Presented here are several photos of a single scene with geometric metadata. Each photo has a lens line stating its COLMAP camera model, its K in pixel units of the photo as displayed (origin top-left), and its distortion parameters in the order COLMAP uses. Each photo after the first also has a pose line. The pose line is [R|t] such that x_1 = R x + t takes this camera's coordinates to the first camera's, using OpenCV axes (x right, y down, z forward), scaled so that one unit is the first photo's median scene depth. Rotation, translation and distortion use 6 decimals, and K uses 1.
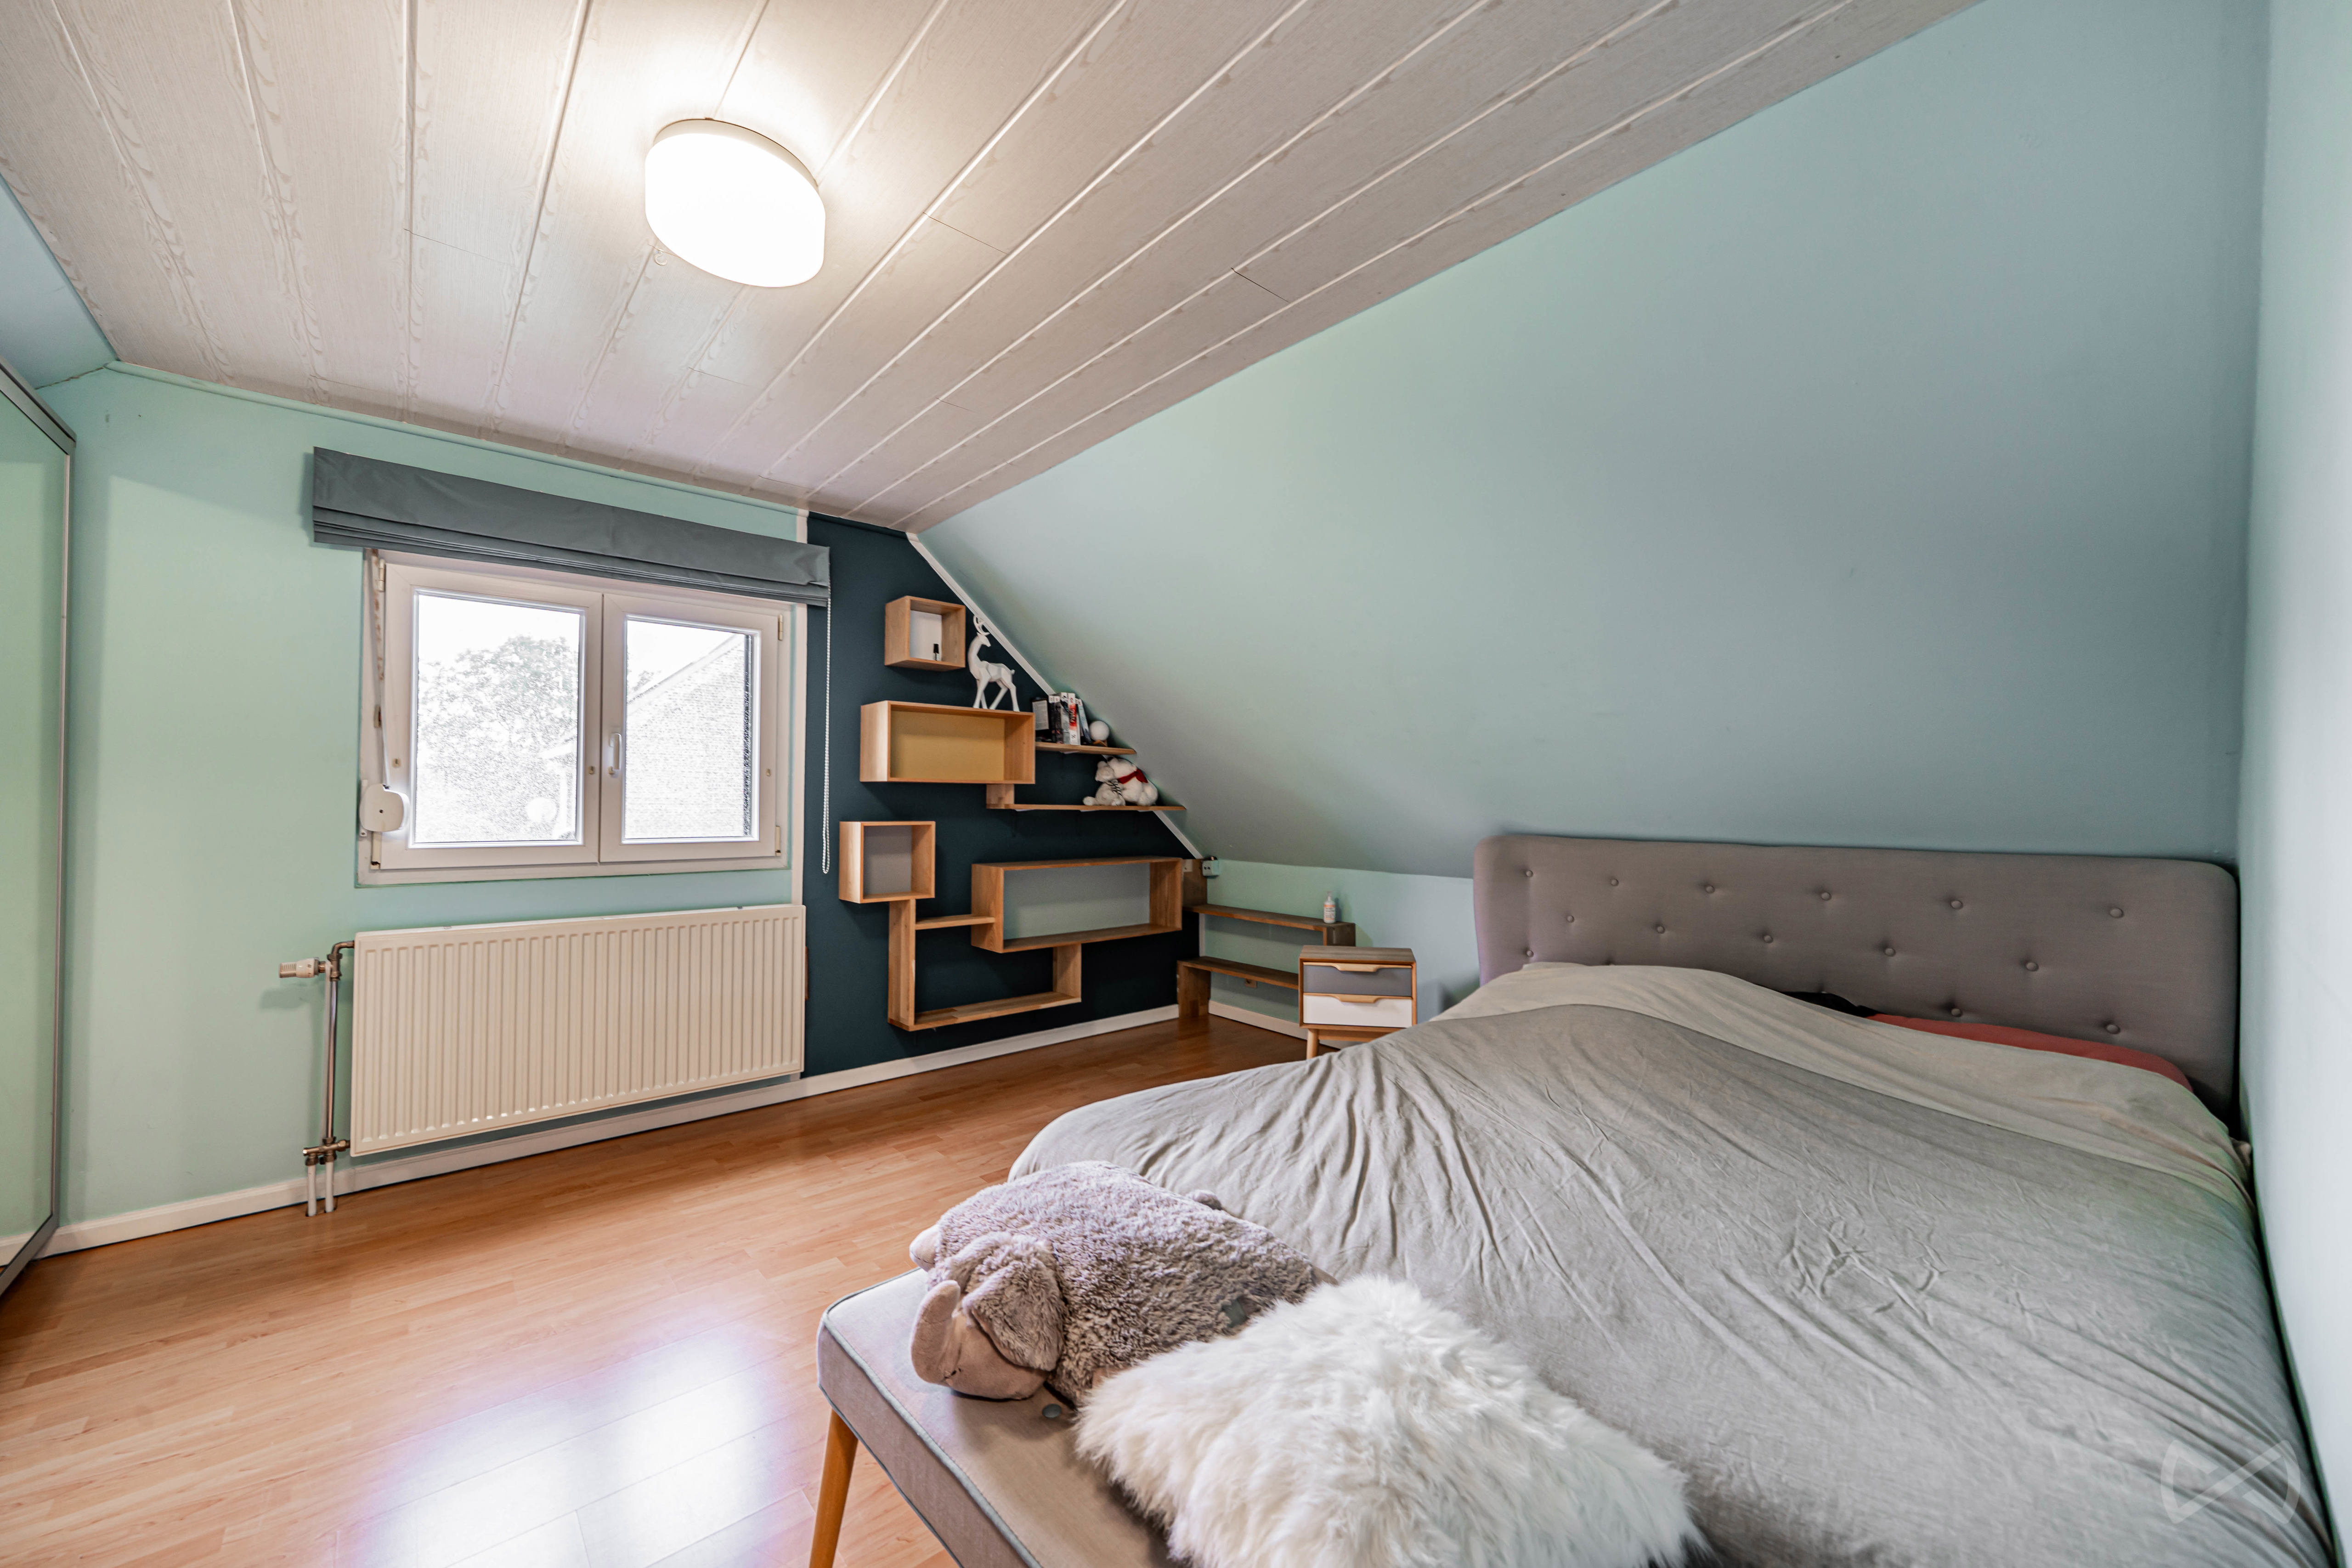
lens RADIAL K [[877.3, 0, 1176.0], [0, 877.3, 784.0], [0, 0, 1]] dist [-0.000096, -0.000017]
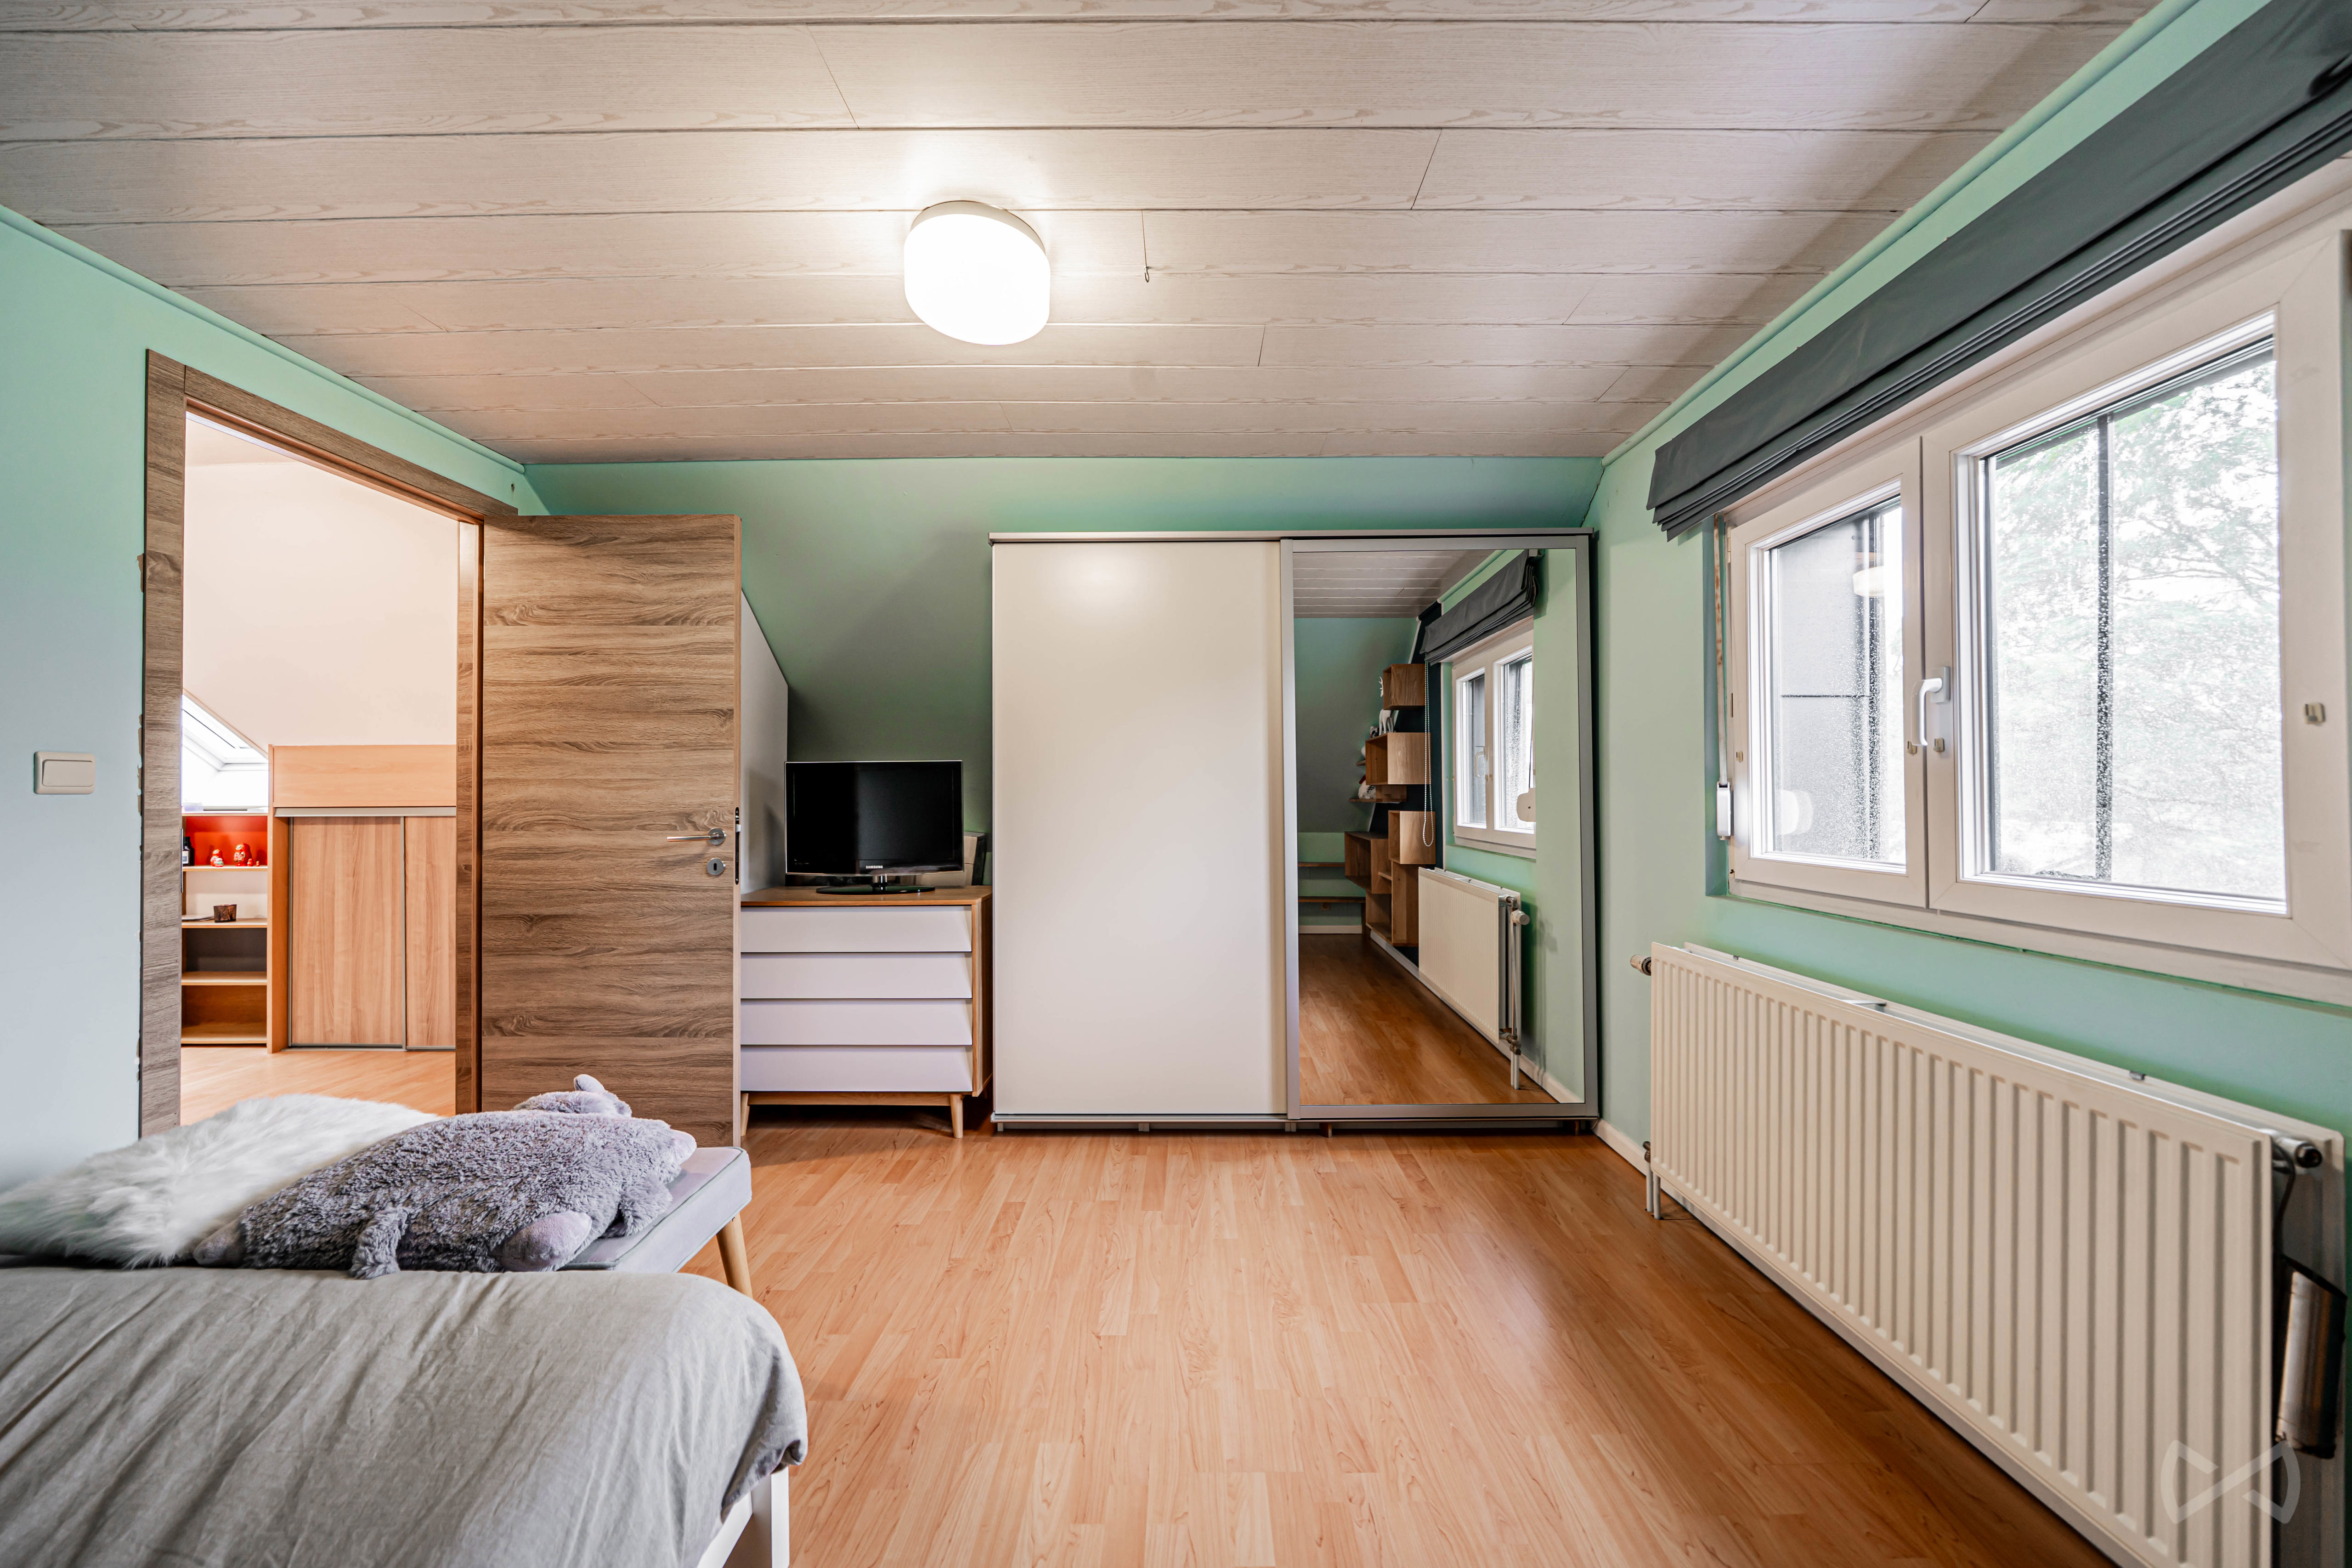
lens RADIAL K [[785.0, 0, 1180.7], [0, 785.0, 806.2], [0, 0, 1]] dist [-0.000113, -0.000003]
pose [[-0.664576, -0.003785, -0.747211, 0.050034], [0.008463, 0.999885, -0.012592, 0.027117], [0.747172, -0.014691, -0.664468, 1.165525]]
